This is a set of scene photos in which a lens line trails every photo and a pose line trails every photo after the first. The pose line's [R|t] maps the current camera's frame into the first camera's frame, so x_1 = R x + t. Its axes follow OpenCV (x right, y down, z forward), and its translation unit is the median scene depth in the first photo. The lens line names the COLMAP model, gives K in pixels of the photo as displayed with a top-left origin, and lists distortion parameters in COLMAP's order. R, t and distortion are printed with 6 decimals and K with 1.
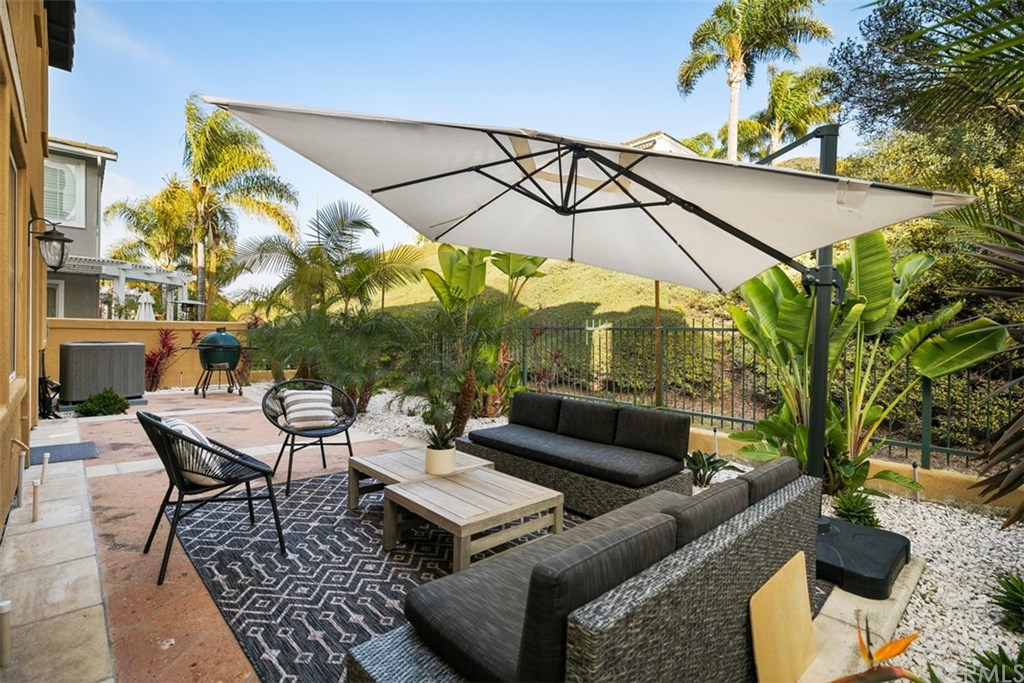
lens RADIAL K [[465.2, 0, 507.2], [0, 465.2, 337.6], [0, 0, 1]] dist [0.001905, -0.000207]
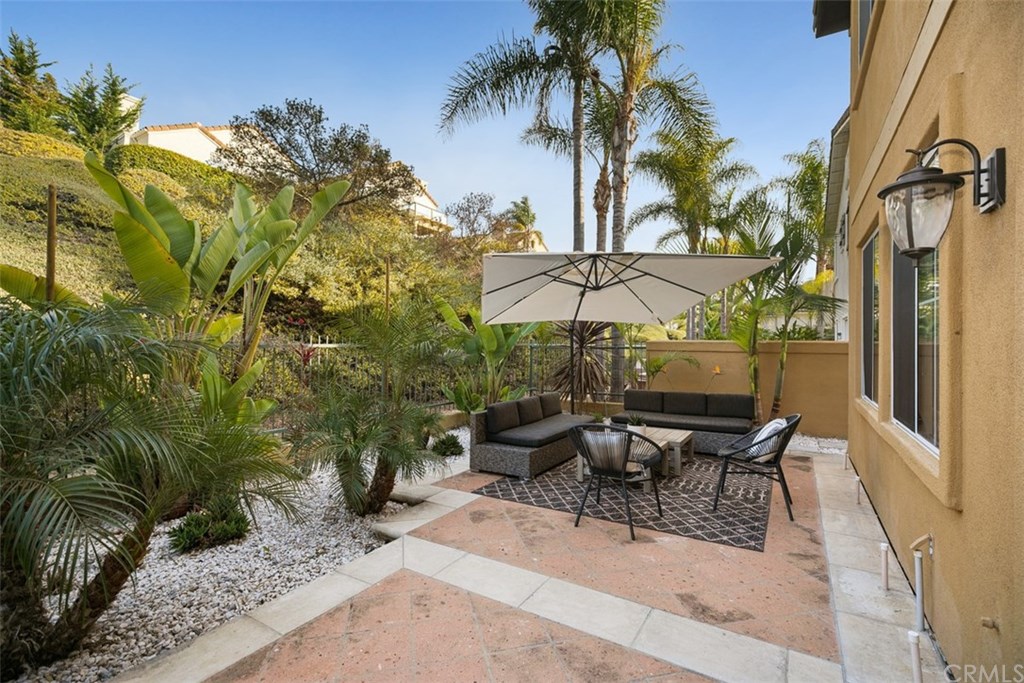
lens RADIAL K [[465.2, 0, 507.2], [0, 465.2, 337.6], [0, 0, 1]] dist [0.001905, -0.000207]
pose [[-0.251082, -0.011859, 0.967893, -1.810894], [-0.001972, 0.999929, 0.011740, -0.106978], [-0.967964, 0.001039, -0.251087, 2.065141]]
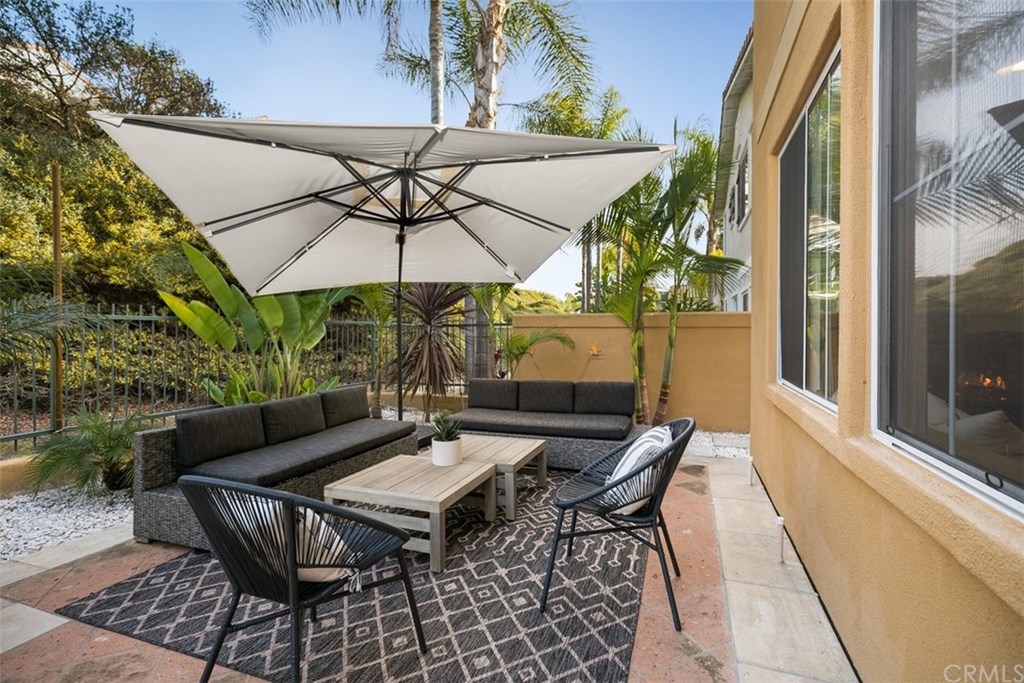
lens RADIAL K [[470.2, 0, 511.5], [0, 470.2, 333.7], [0, 0, 1]] dist [0.001092, 0.000679]
pose [[-0.435318, -0.024291, 0.899949, -1.231116], [0.001400, 0.999616, 0.027659, -0.021421], [-0.900276, 0.013300, -0.435117, 1.452476]]
